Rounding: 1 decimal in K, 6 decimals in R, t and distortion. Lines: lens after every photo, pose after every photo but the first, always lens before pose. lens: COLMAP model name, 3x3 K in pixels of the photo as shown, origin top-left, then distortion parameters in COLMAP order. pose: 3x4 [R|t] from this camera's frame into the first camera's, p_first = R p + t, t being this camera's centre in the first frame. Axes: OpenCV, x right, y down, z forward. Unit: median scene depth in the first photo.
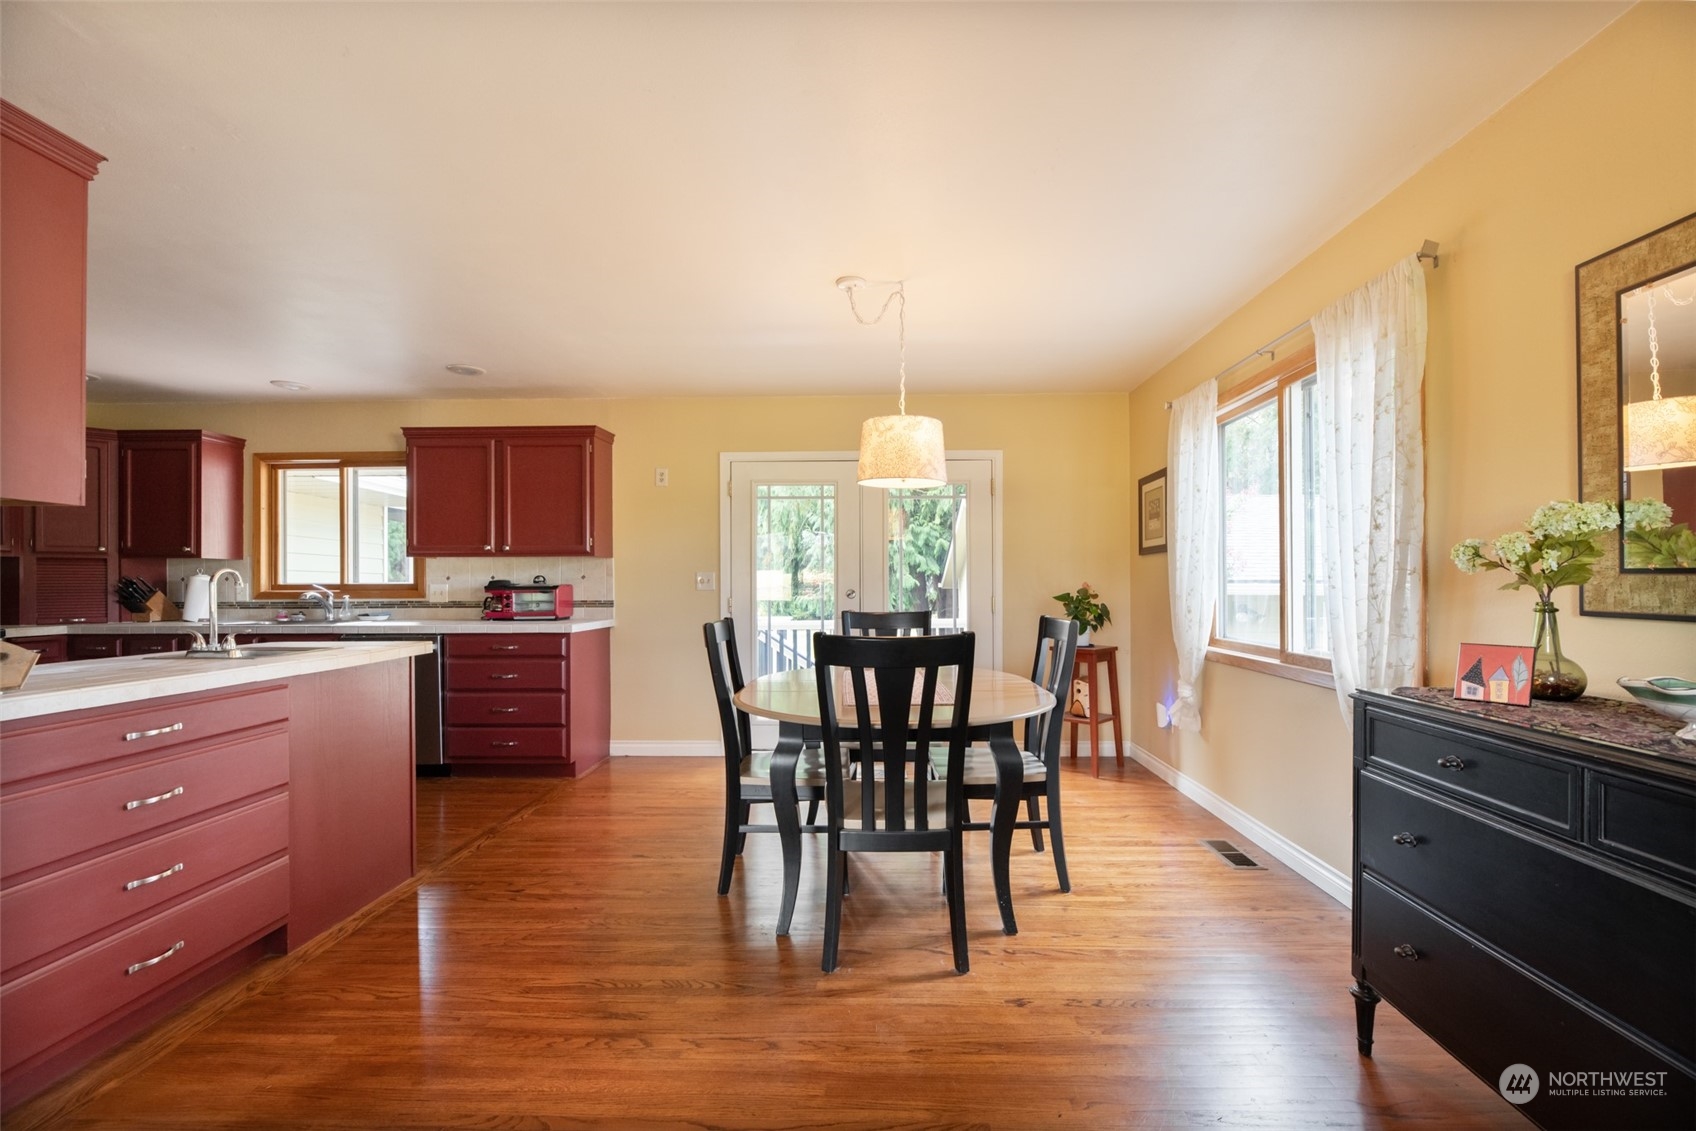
lens RADIAL K [[701.8, 0, 861.4], [0, 701.8, 578.7], [0, 0, 1]] dist [-0.003063, -0.000012]
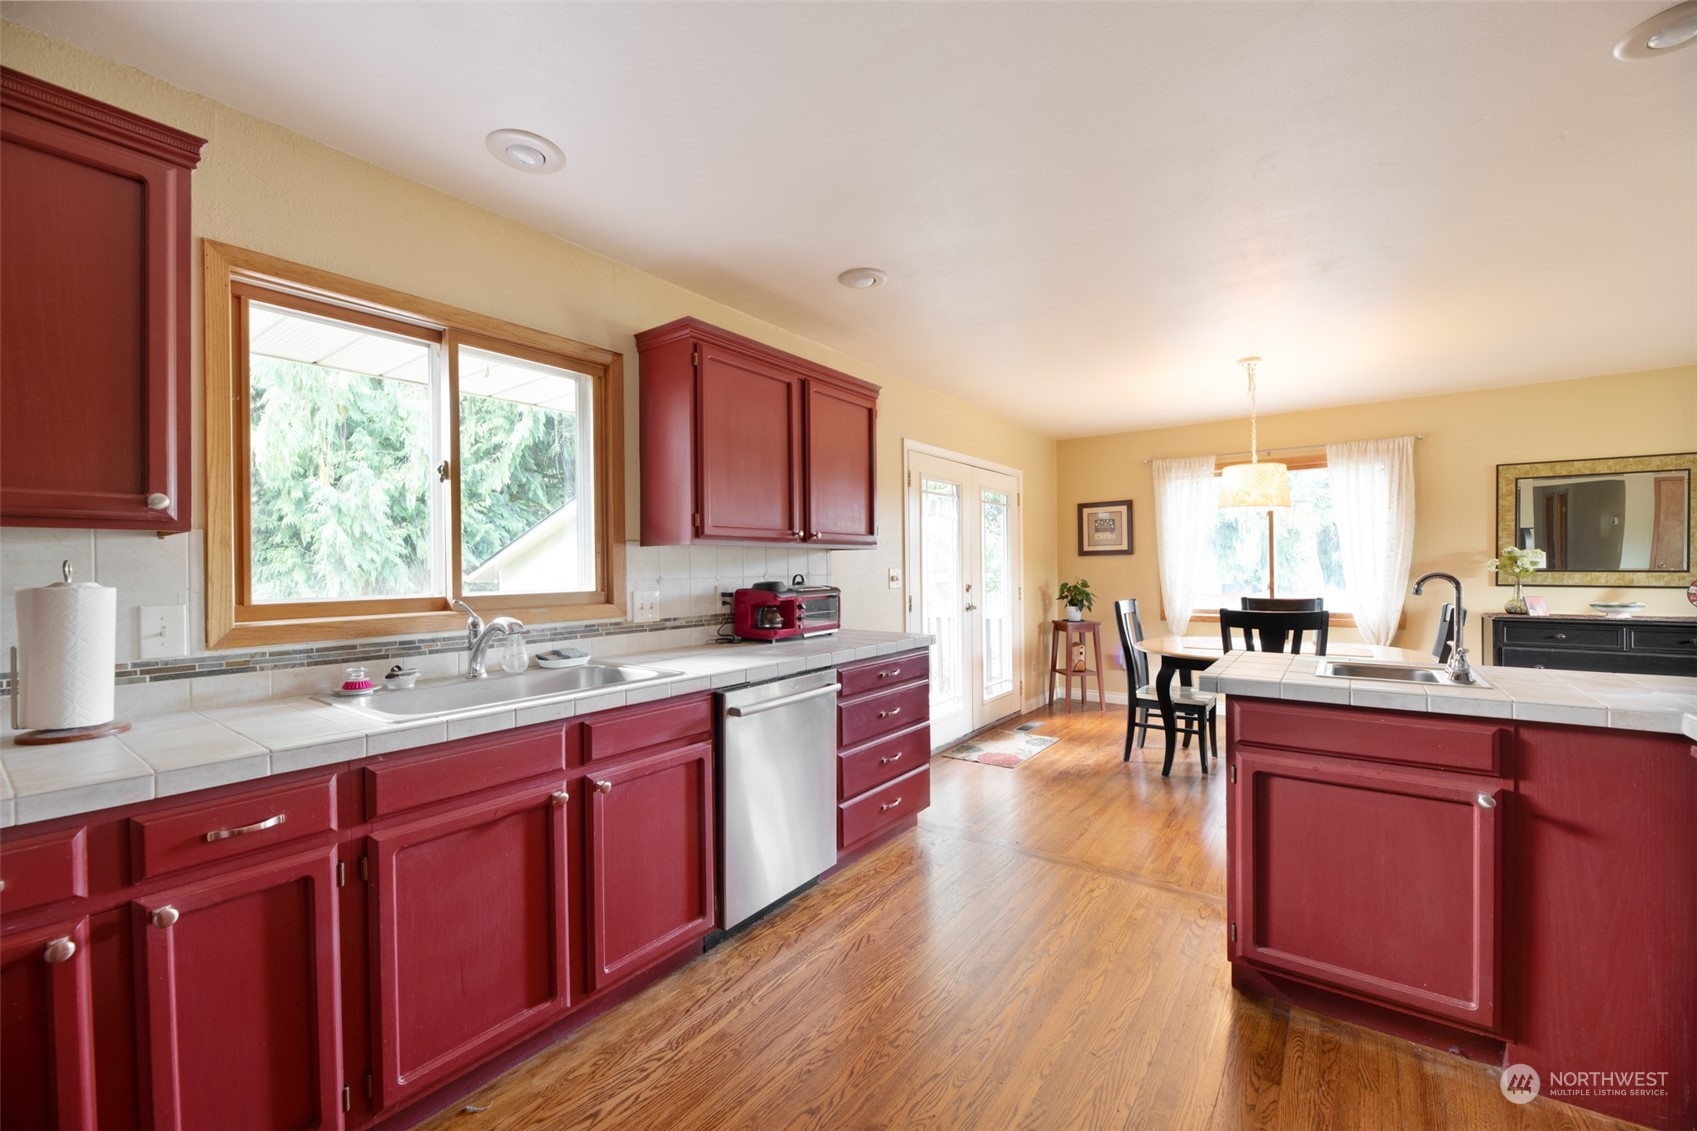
lens RADIAL K [[702.2, 0, 852.6], [0, 702.2, 567.6], [0, 0, 1]] dist [-0.003063, -0.000012]
pose [[0.574168, -0.002891, 0.818733, -1.396627], [0.003850, 0.999992, 0.000831, -0.016956], [-0.818729, 0.002675, 0.574174, 0.739520]]
